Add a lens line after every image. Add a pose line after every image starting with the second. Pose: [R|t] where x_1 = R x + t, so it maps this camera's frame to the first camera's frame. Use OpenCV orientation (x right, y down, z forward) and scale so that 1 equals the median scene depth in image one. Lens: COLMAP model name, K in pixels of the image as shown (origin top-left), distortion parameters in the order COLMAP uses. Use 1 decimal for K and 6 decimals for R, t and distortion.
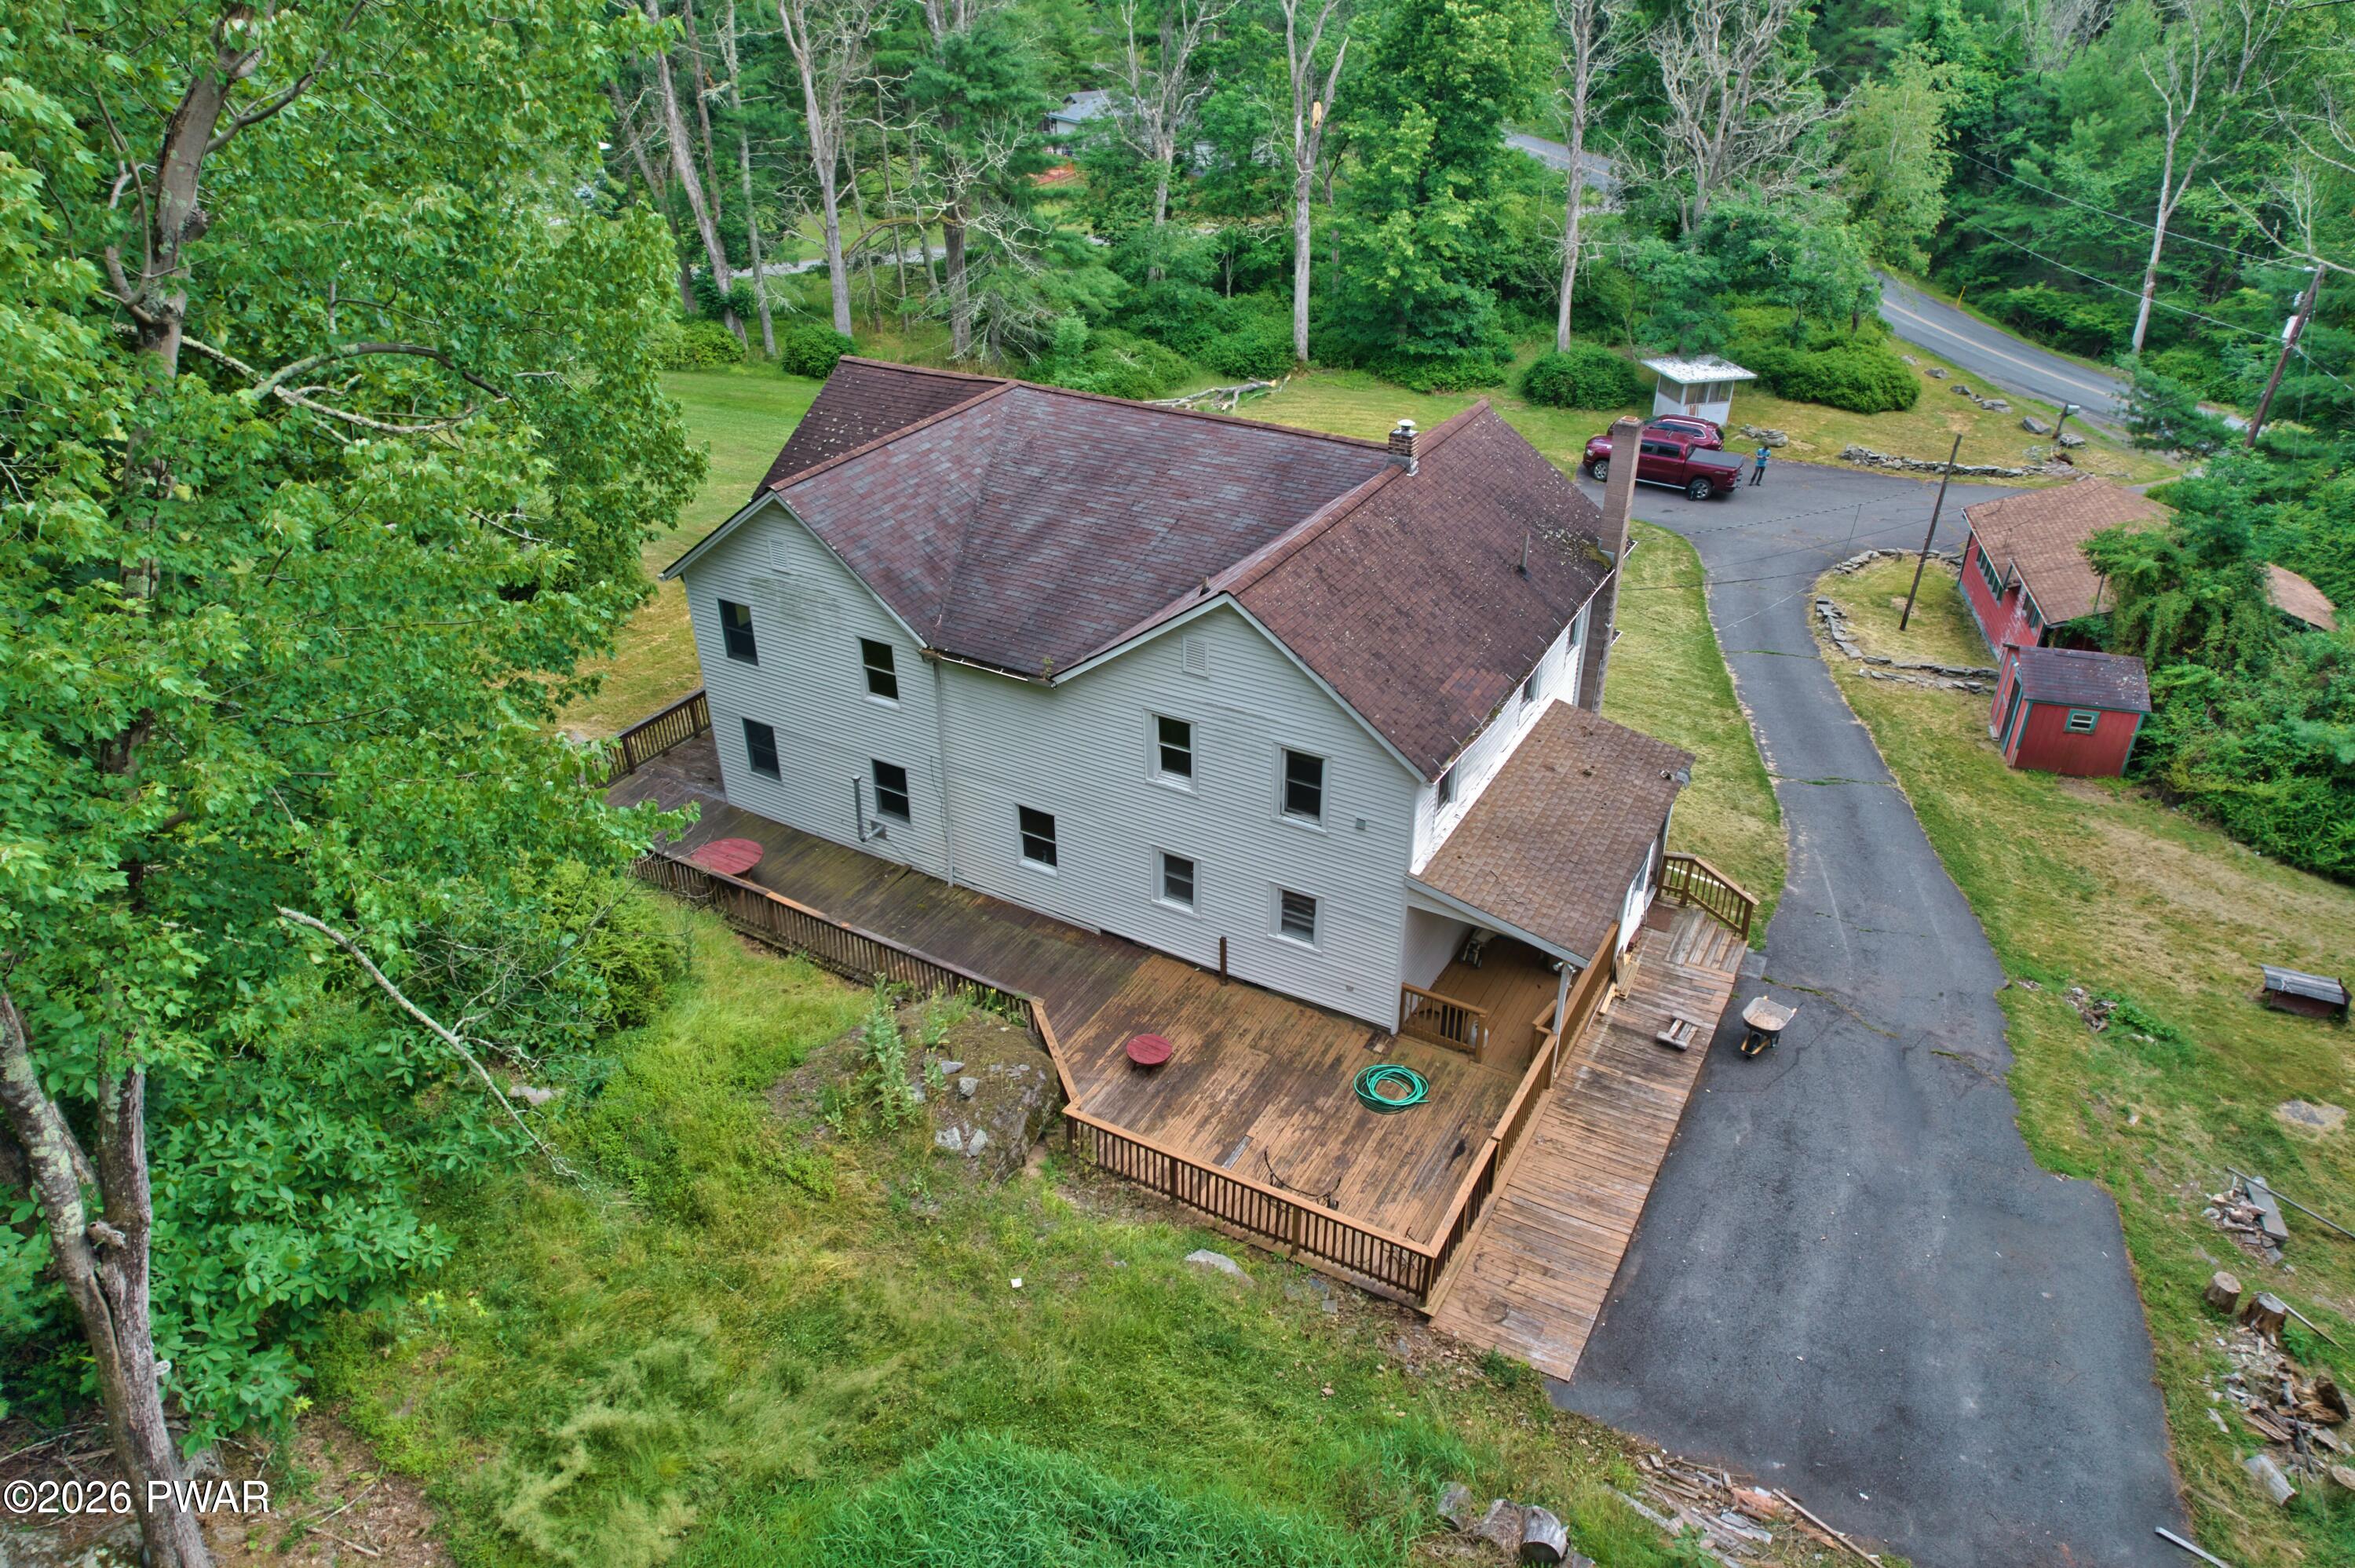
lens RADIAL K [[1506.7, 0, 1163.8], [0, 1506.7, 804.0], [0, 0, 1]] dist [-0.074559, 0.063183]
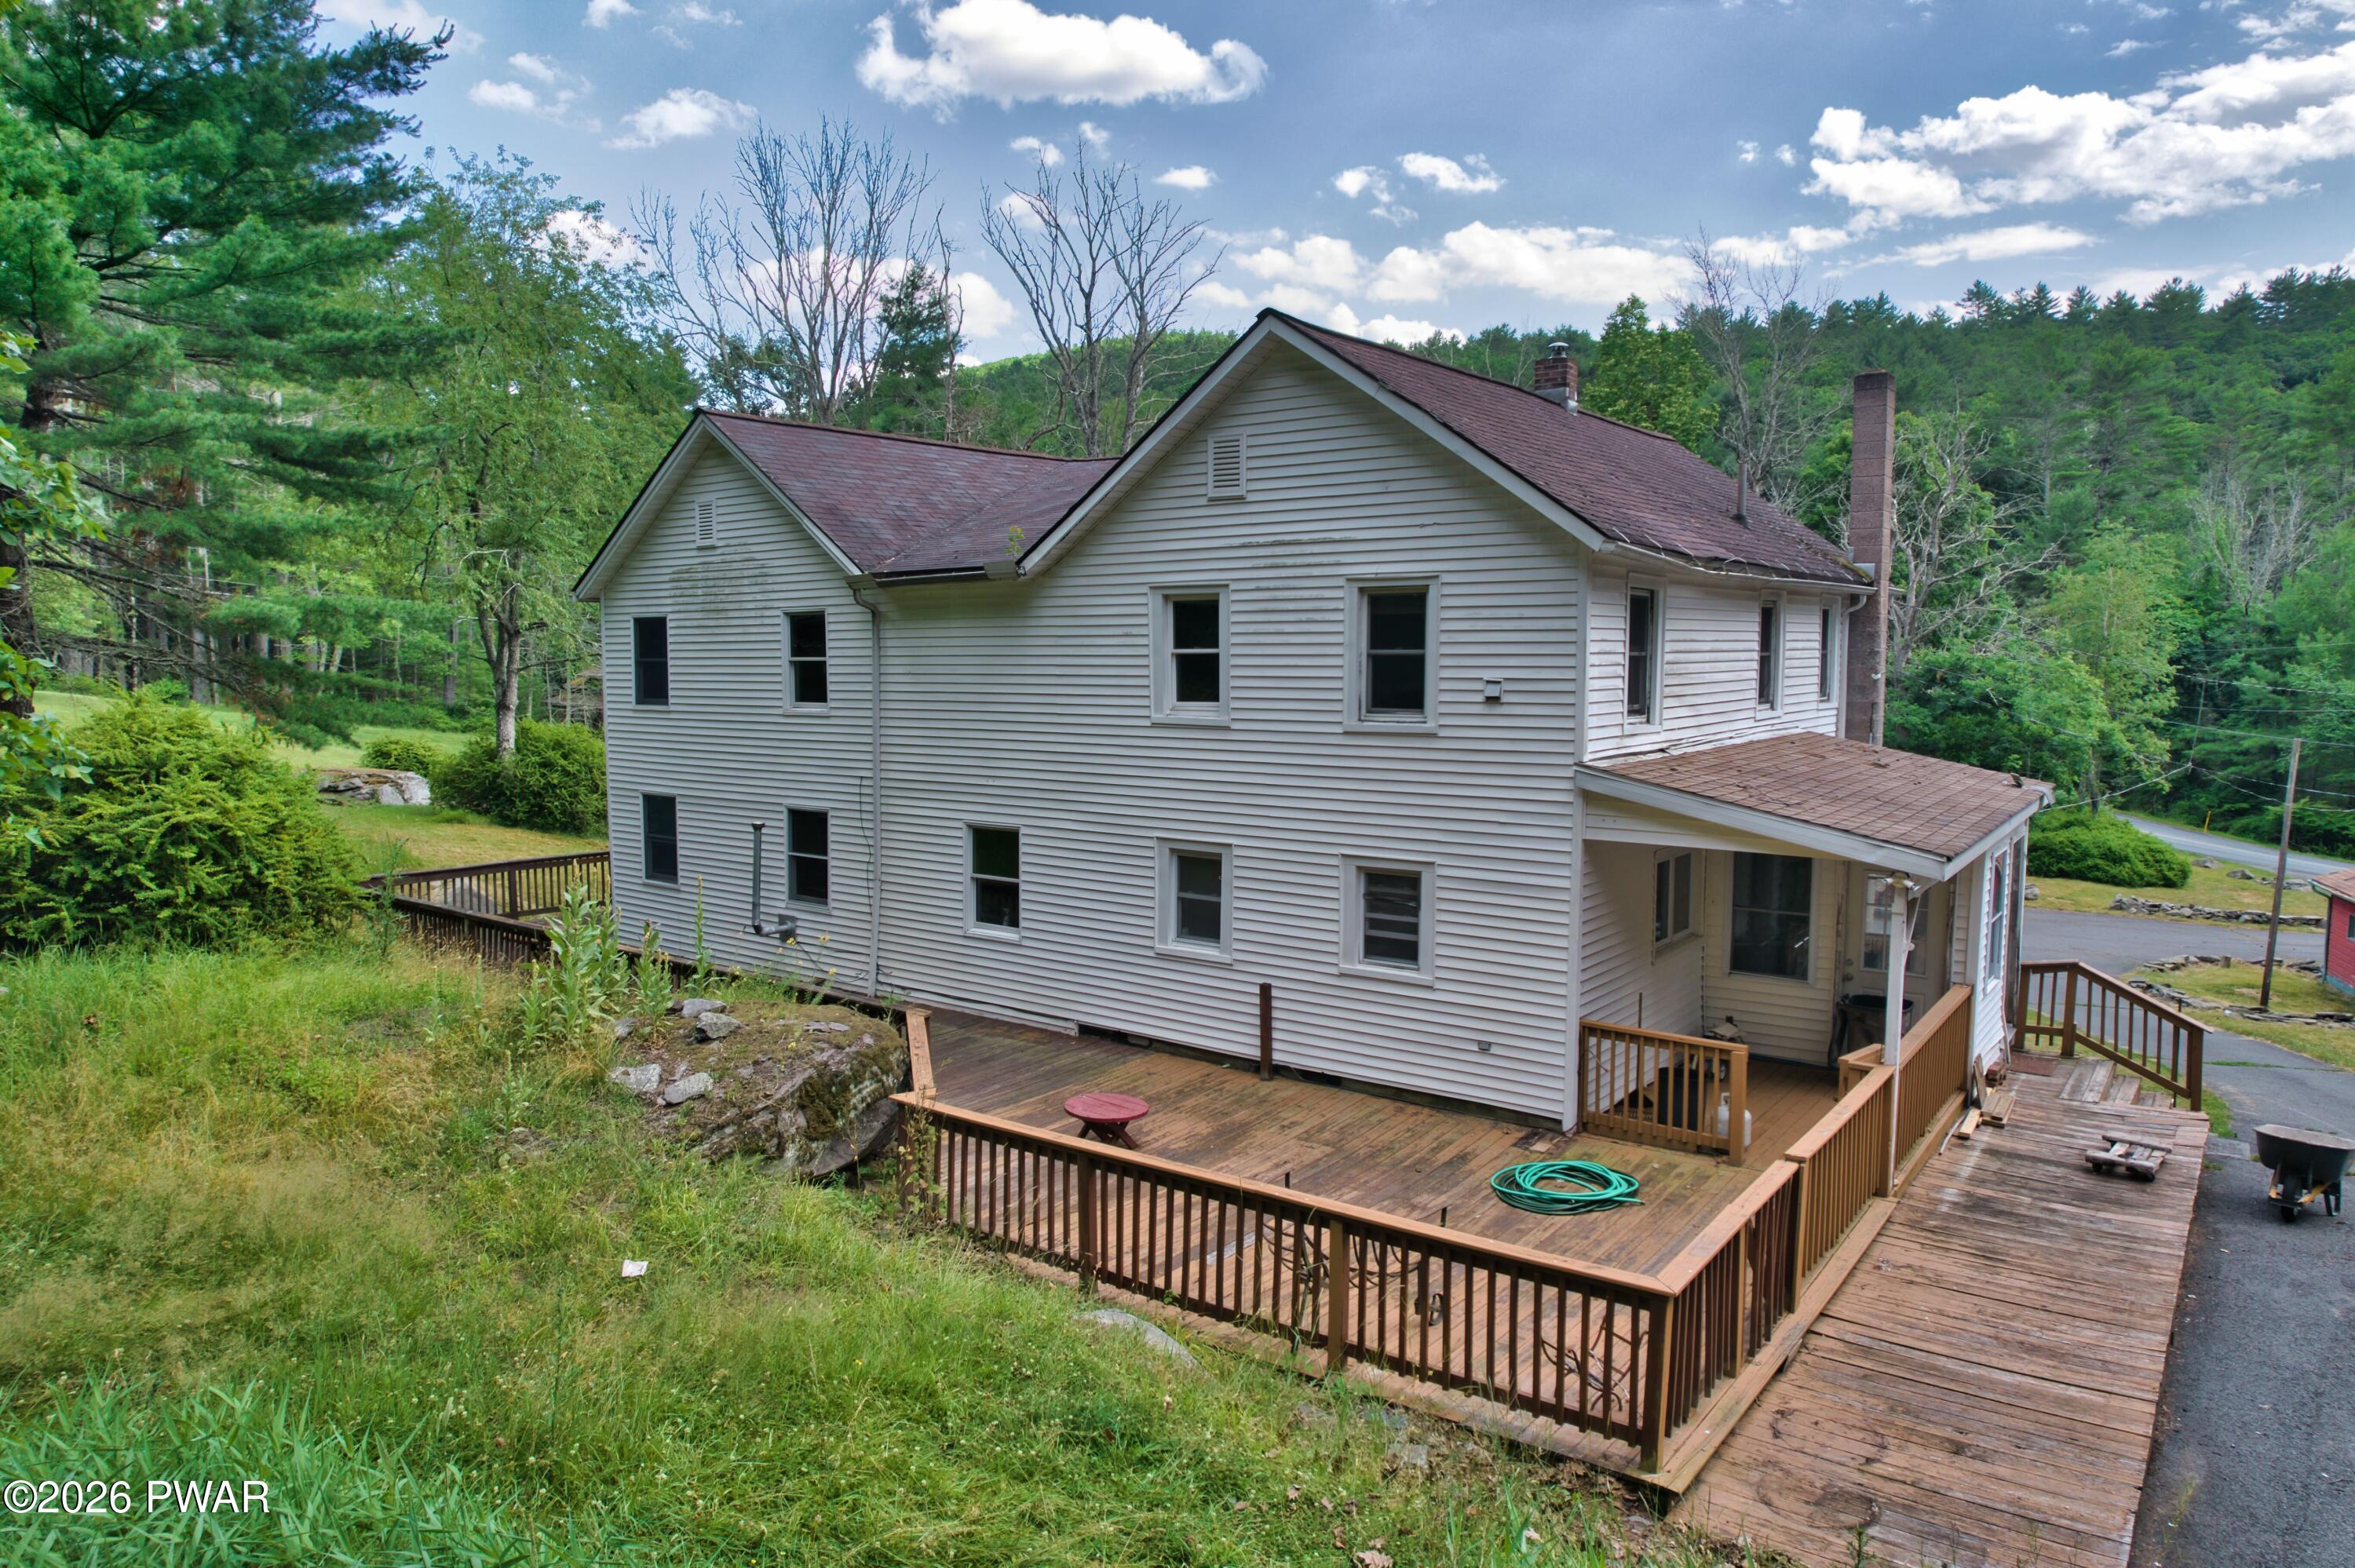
lens RADIAL K [[1506.7, 0, 1177.1], [0, 1506.7, 806.5], [0, 0, 1]] dist [-0.074559, 0.063183]
pose [[0.992643, 0.027160, -0.117991, 0.071122], [-0.075108, 0.902479, -0.424135, 0.272823], [0.094965, 0.429877, 0.897879, 0.437544]]
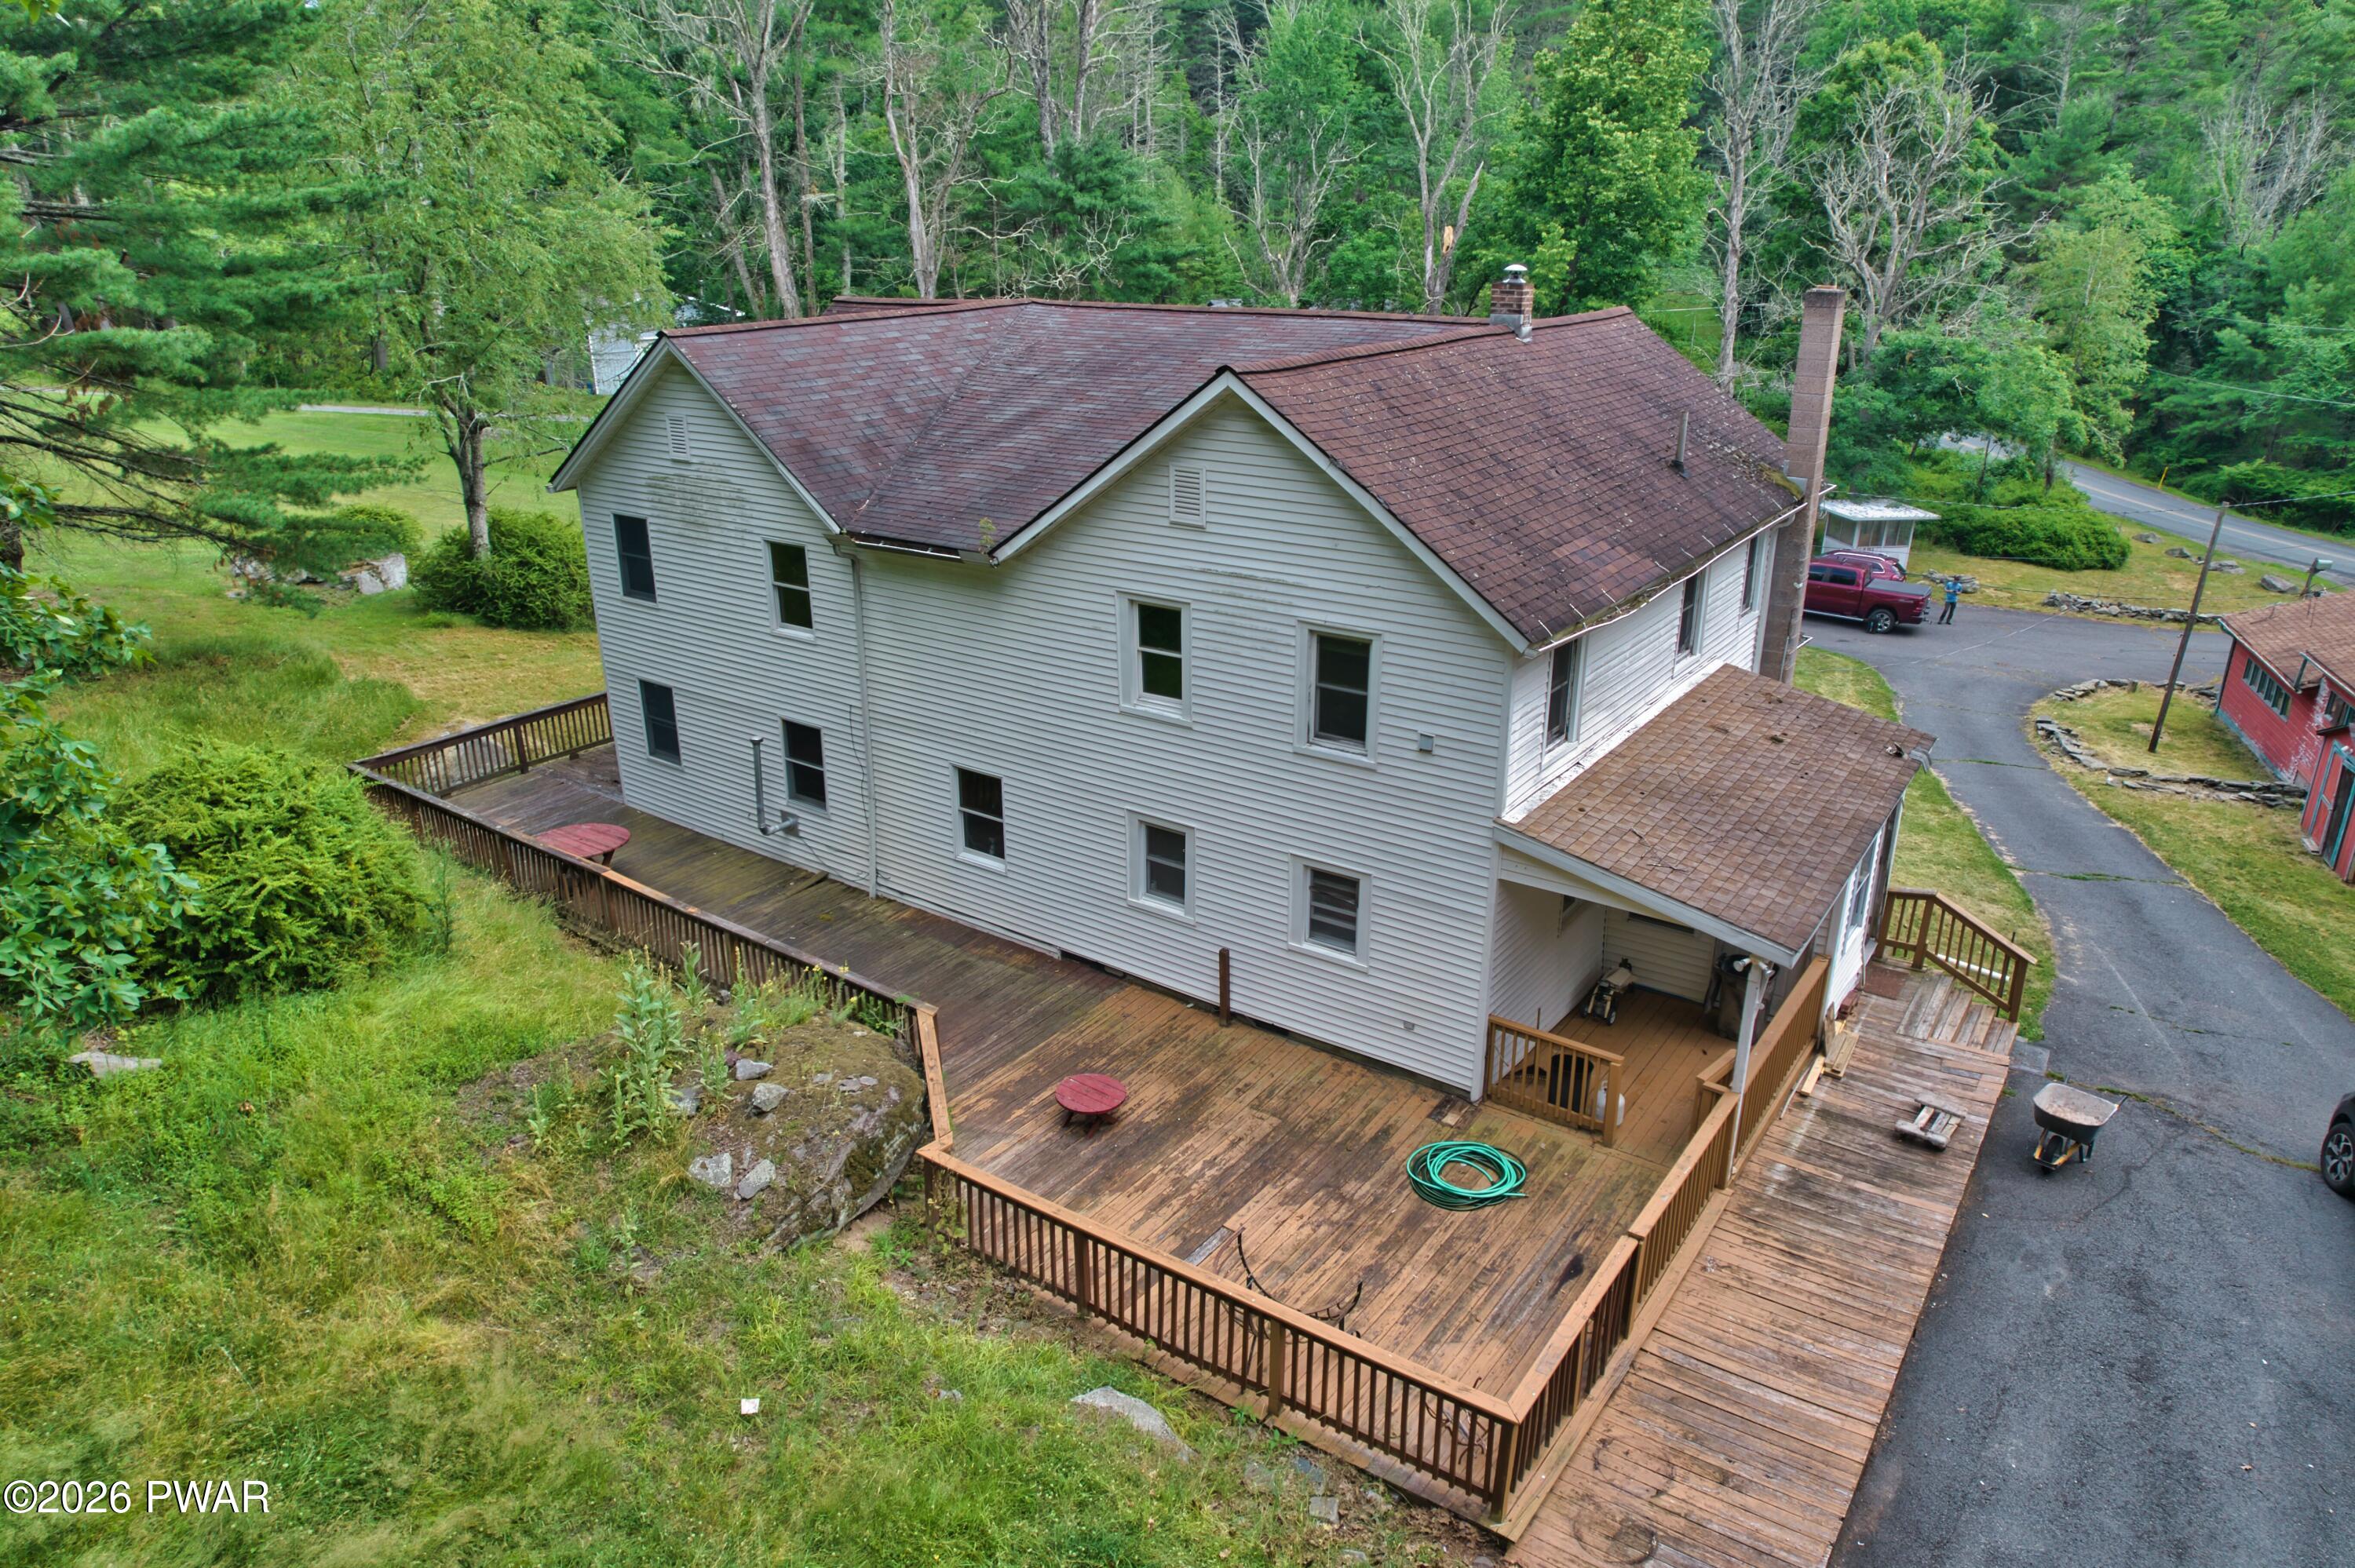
lens RADIAL K [[1506.7, 0, 1172.3], [0, 1506.7, 808.5], [0, 0, 1]] dist [-0.074559, 0.063183]
pose [[0.995267, 0.043504, -0.086895, 0.071024], [-0.057174, 0.985197, -0.161611, 0.134846], [0.078578, 0.165815, 0.983021, 0.321817]]
